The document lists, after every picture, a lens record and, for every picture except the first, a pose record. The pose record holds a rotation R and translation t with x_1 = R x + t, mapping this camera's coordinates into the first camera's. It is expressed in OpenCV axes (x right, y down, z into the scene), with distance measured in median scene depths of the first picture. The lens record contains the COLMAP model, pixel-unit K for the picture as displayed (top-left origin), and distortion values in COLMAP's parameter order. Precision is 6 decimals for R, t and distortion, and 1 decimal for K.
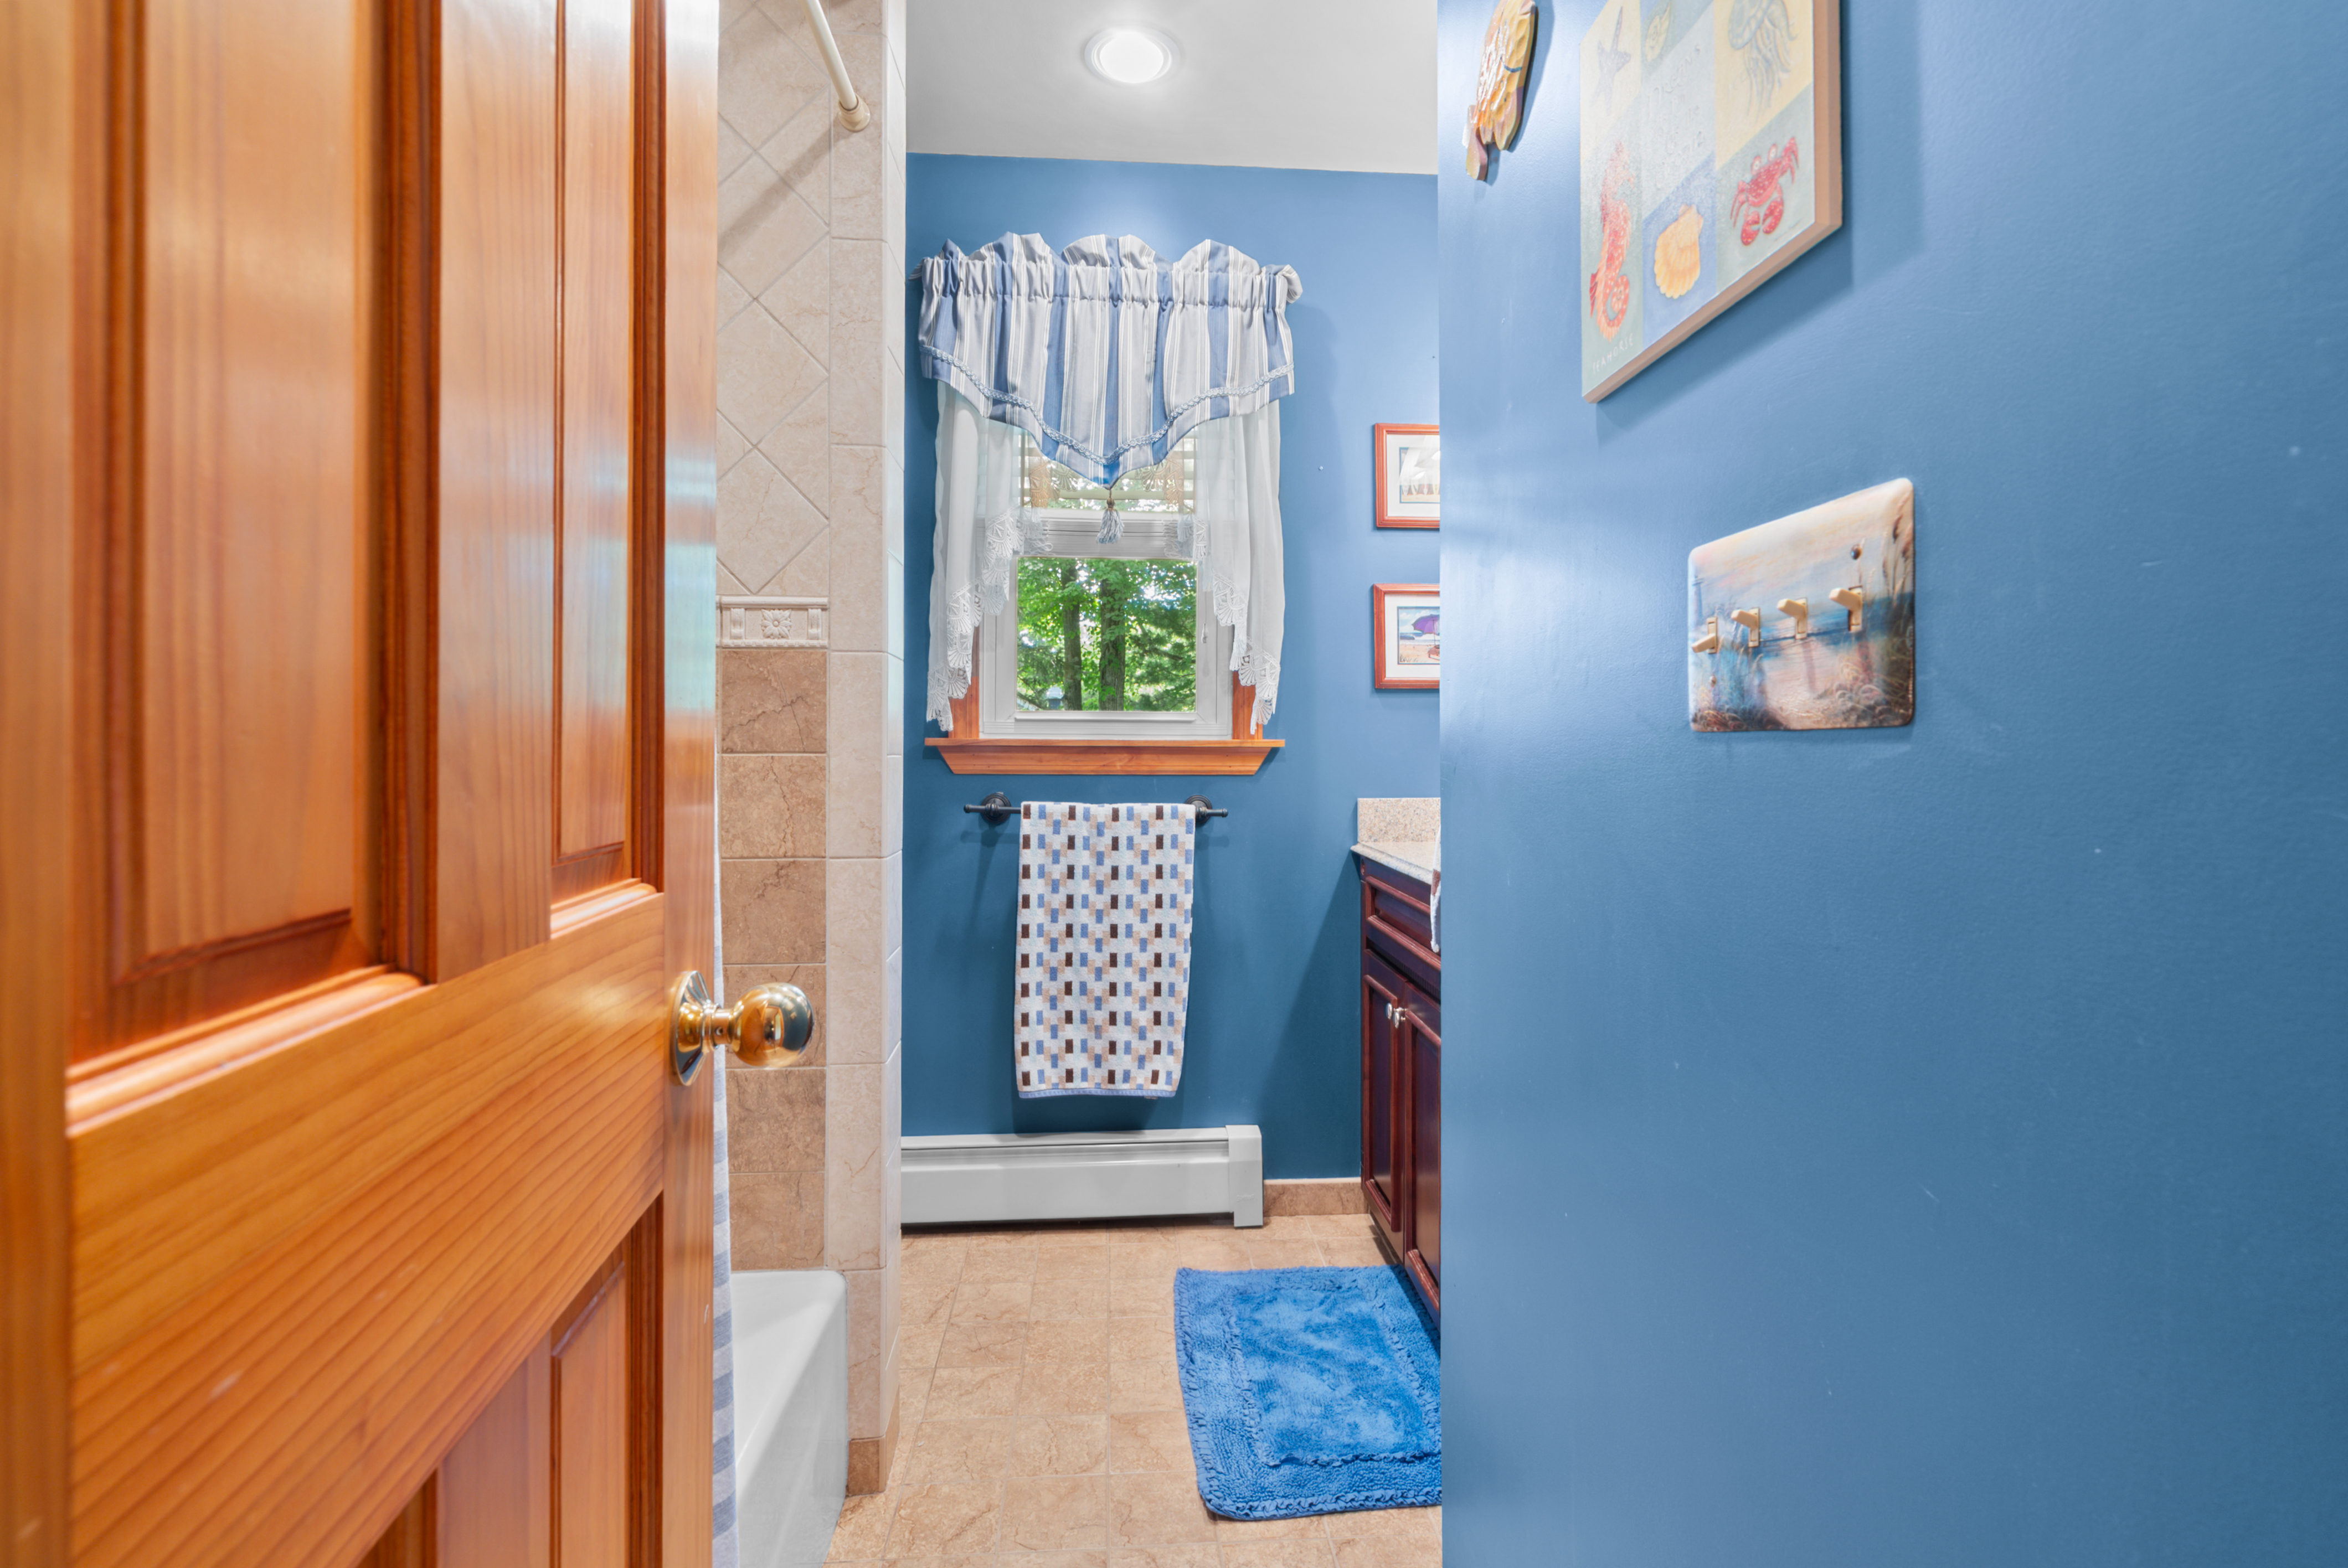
lens RADIAL K [[1078.6, 0, 1177.2], [0, 1078.6, 768.6], [0, 0, 1]] dist [-0.005628, 0.004167]
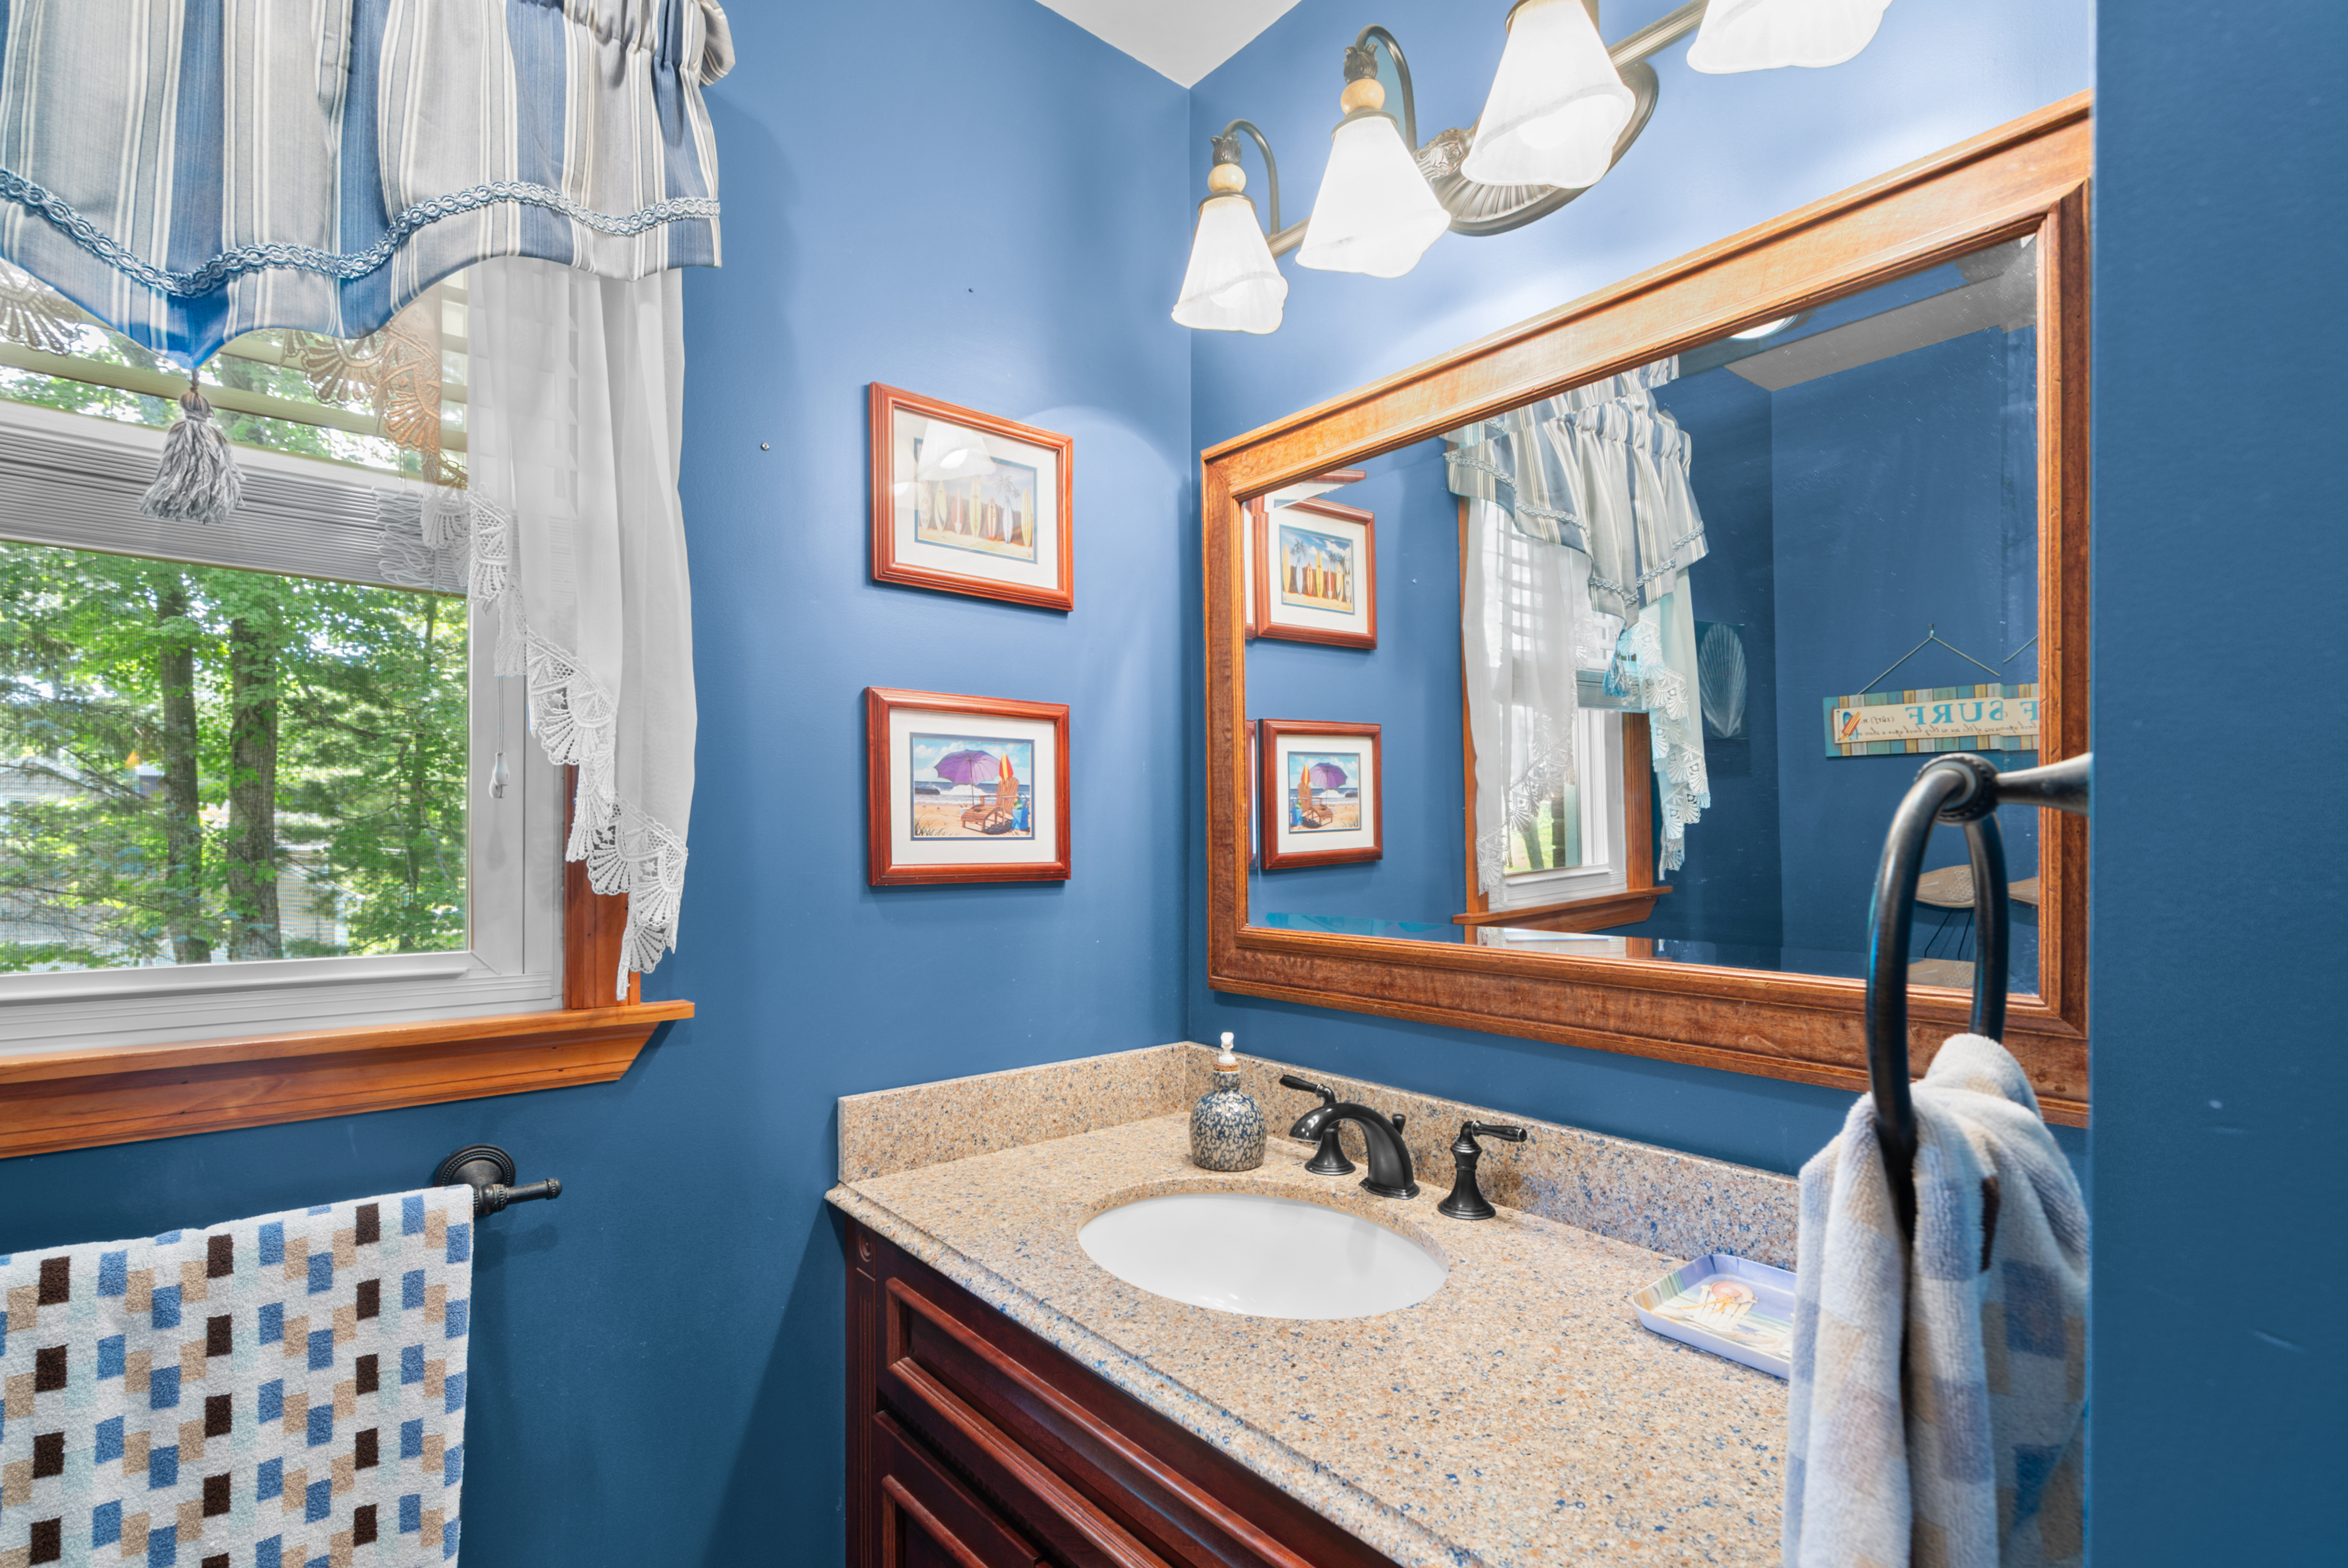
lens RADIAL K [[1078.6, 0, 1151.2], [0, 1078.6, 836.3], [0, 0, 1]] dist [-0.005628, 0.004167]
pose [[0.806499, -0.003534, 0.591225, -0.017335], [0.013990, 0.999816, -0.013107, -0.092158], [-0.591070, 0.018842, 0.806400, 0.508223]]
